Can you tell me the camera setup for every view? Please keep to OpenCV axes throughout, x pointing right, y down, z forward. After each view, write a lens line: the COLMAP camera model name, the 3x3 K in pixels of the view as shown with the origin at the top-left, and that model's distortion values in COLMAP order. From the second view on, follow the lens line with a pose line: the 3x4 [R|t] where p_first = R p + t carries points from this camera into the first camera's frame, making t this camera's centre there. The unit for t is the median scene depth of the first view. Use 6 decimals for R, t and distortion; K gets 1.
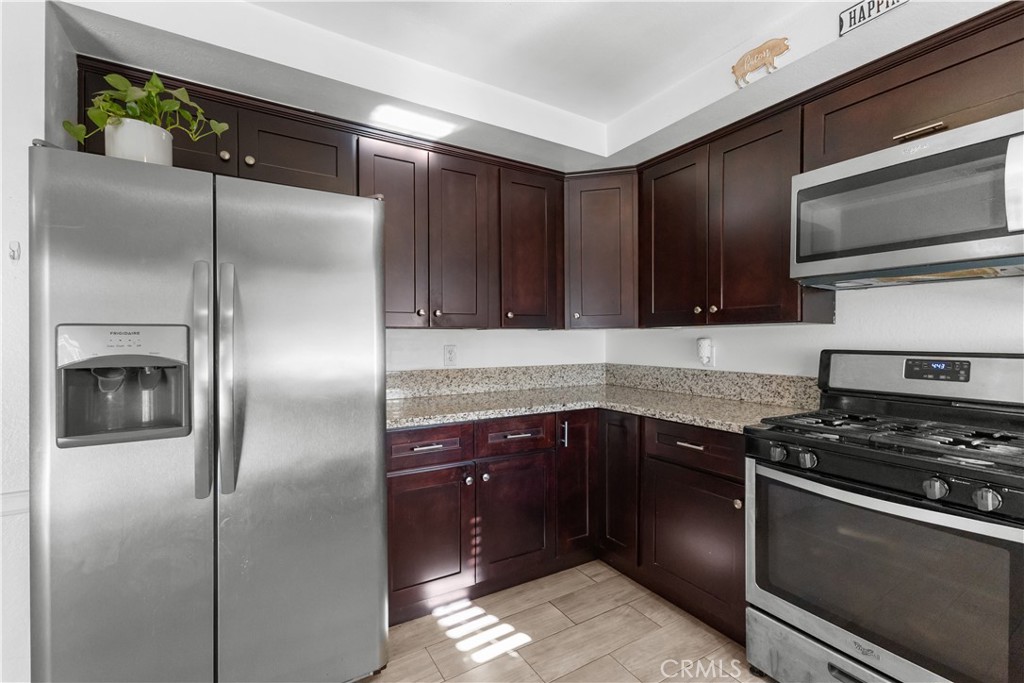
lens RADIAL K [[443.2, 0, 512.4], [0, 443.2, 337.7], [0, 0, 1]] dist [0.012759, 0.000172]
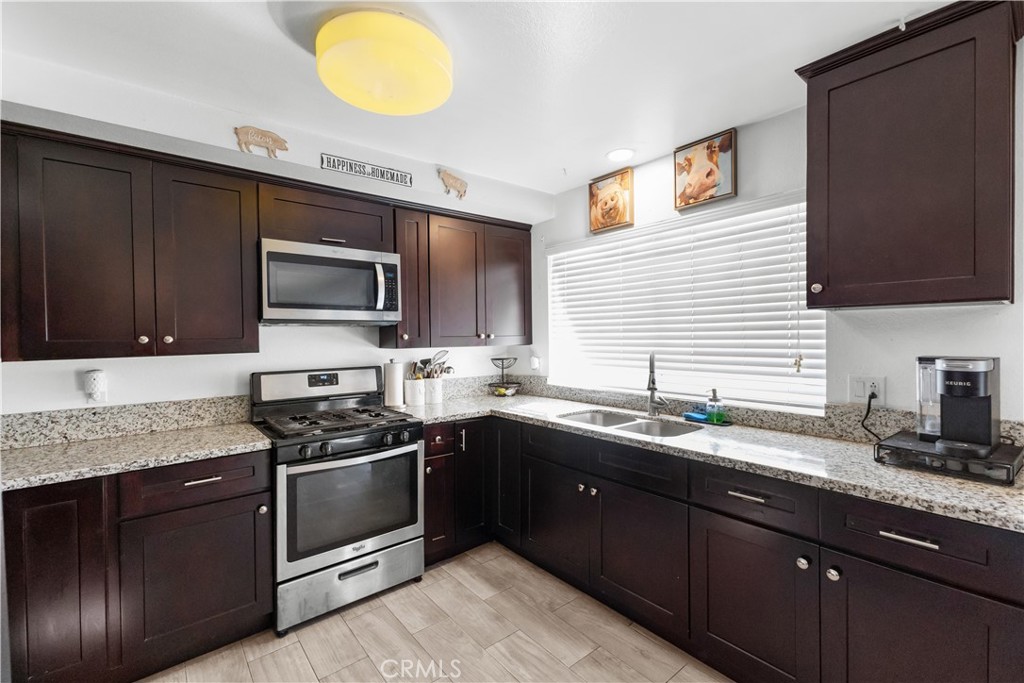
lens RADIAL K [[443.2, 0, 504.1], [0, 443.2, 337.3], [0, 0, 1]] dist [0.012759, 0.000172]
pose [[-0.116209, -0.001549, 0.993224, -0.665522], [0.013023, 0.999910, 0.003083, -0.071295], [-0.993139, 0.013293, -0.116179, 0.443329]]
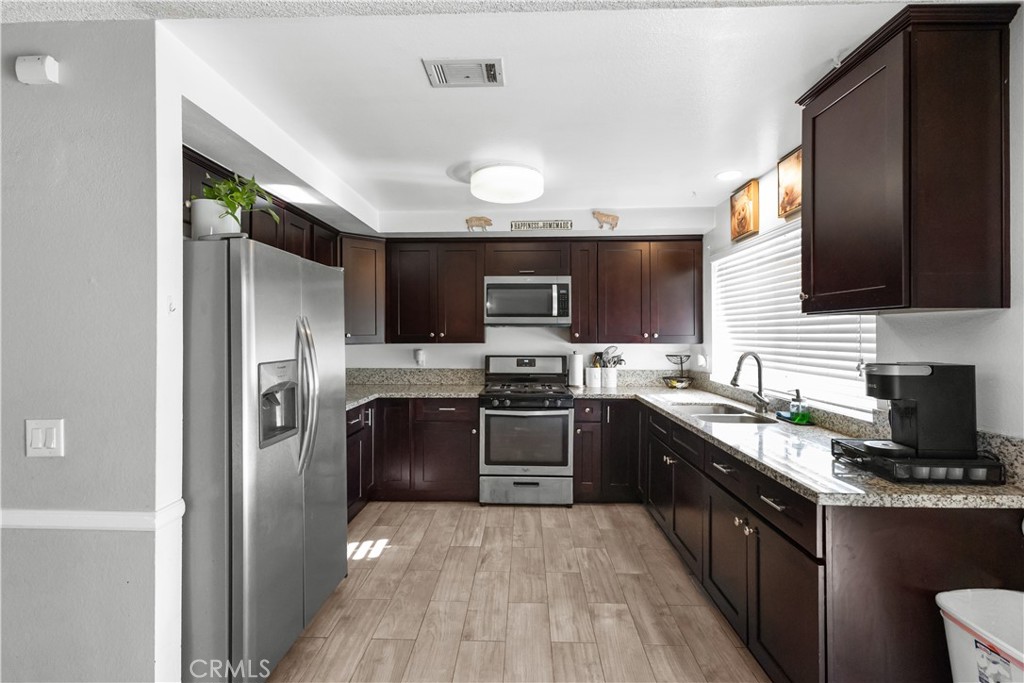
lens RADIAL K [[443.2, 0, 499.5], [0, 443.2, 327.1], [0, 0, 1]] dist [0.012759, 0.000172]
pose [[0.568509, 0.014797, 0.822544, -1.033603], [-0.000182, 0.999840, -0.017860, -0.072683], [-0.822677, 0.010004, 0.568421, -0.262881]]
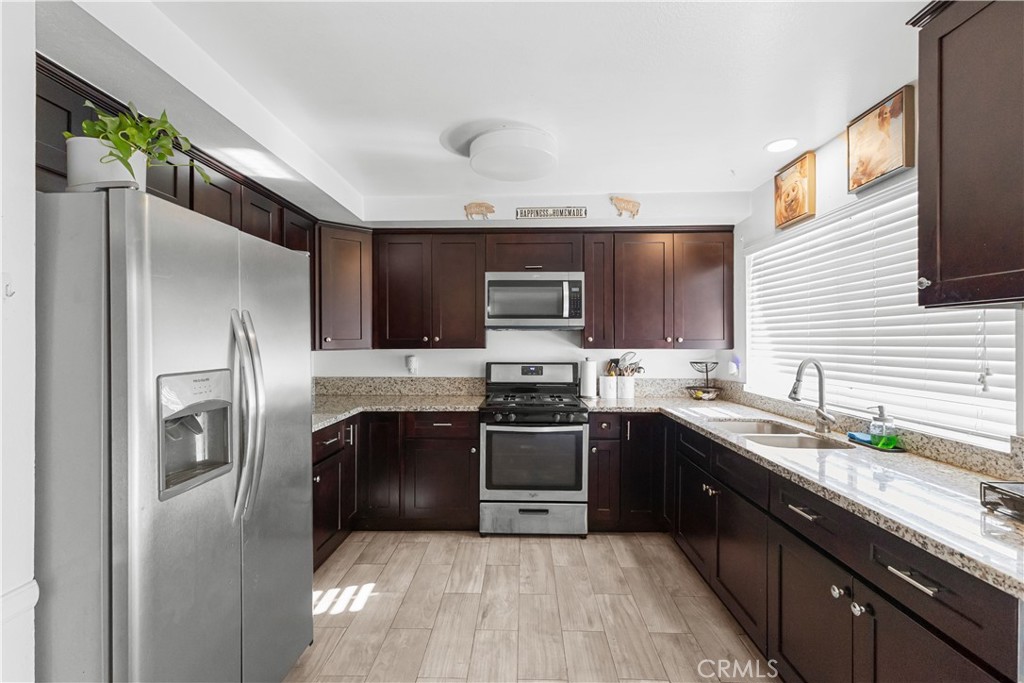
lens RADIAL K [[443.2, 0, 502.2], [0, 443.2, 334.2], [0, 0, 1]] dist [0.012759, 0.000172]
pose [[0.561075, 0.014147, 0.827644, -0.835085], [-0.000780, 0.999863, -0.016561, -0.063205], [-0.827764, 0.008647, 0.561009, -0.105268]]
